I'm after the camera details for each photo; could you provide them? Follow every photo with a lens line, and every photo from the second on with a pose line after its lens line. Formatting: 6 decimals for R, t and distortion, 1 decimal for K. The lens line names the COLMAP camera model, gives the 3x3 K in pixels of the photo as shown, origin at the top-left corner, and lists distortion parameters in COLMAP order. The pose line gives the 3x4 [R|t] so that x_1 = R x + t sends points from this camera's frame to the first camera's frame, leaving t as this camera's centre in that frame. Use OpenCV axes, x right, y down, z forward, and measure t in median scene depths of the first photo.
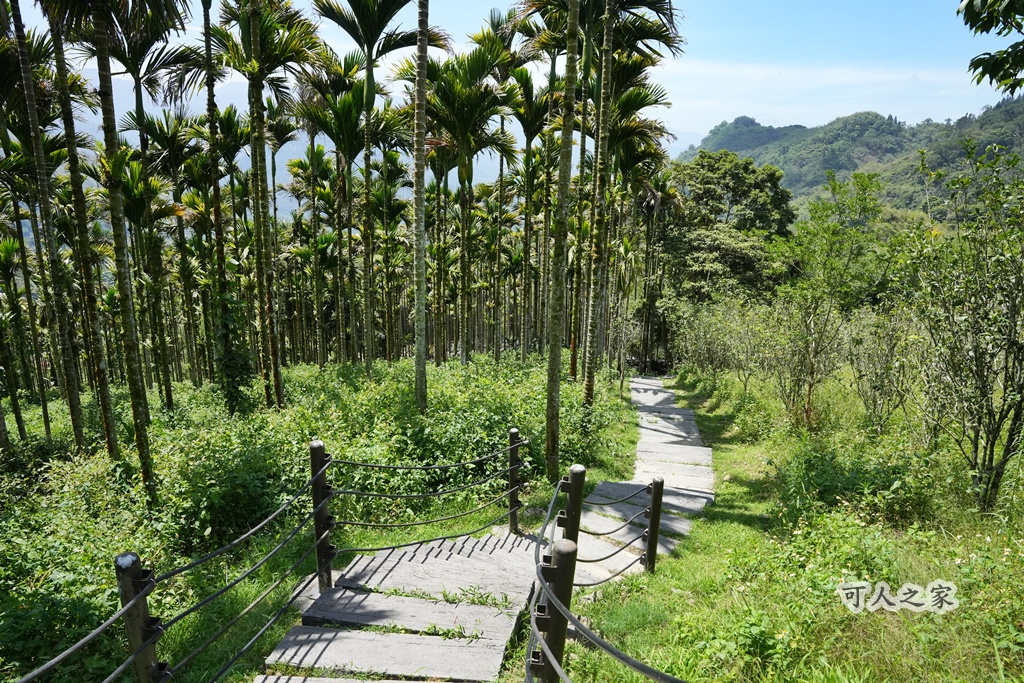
lens RADIAL K [[703.4, 0, 508.7], [0, 703.4, 346.0], [0, 0, 1]] dist [-0.175740, 0.131033]
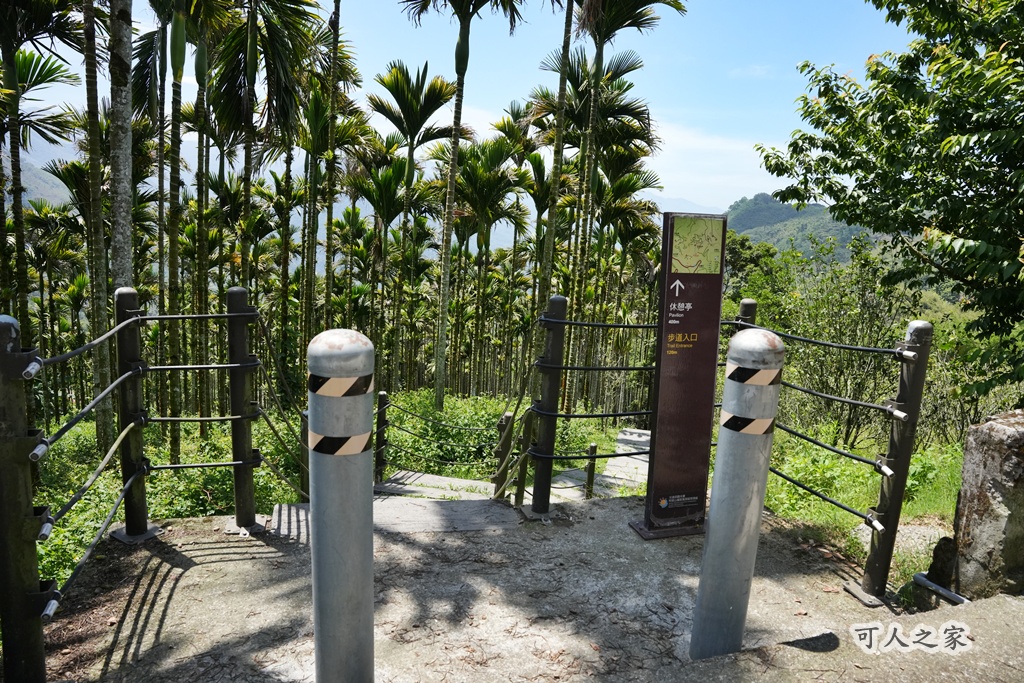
lens RADIAL K [[703.4, 0, 512.5], [0, 703.4, 341.9], [0, 0, 1]] dist [-0.175740, 0.131033]
pose [[0.998730, 0.046971, -0.018231, 0.015097], [-0.048519, 0.994138, -0.096625, 0.033923], [0.013586, 0.097386, 0.995154, -0.152050]]
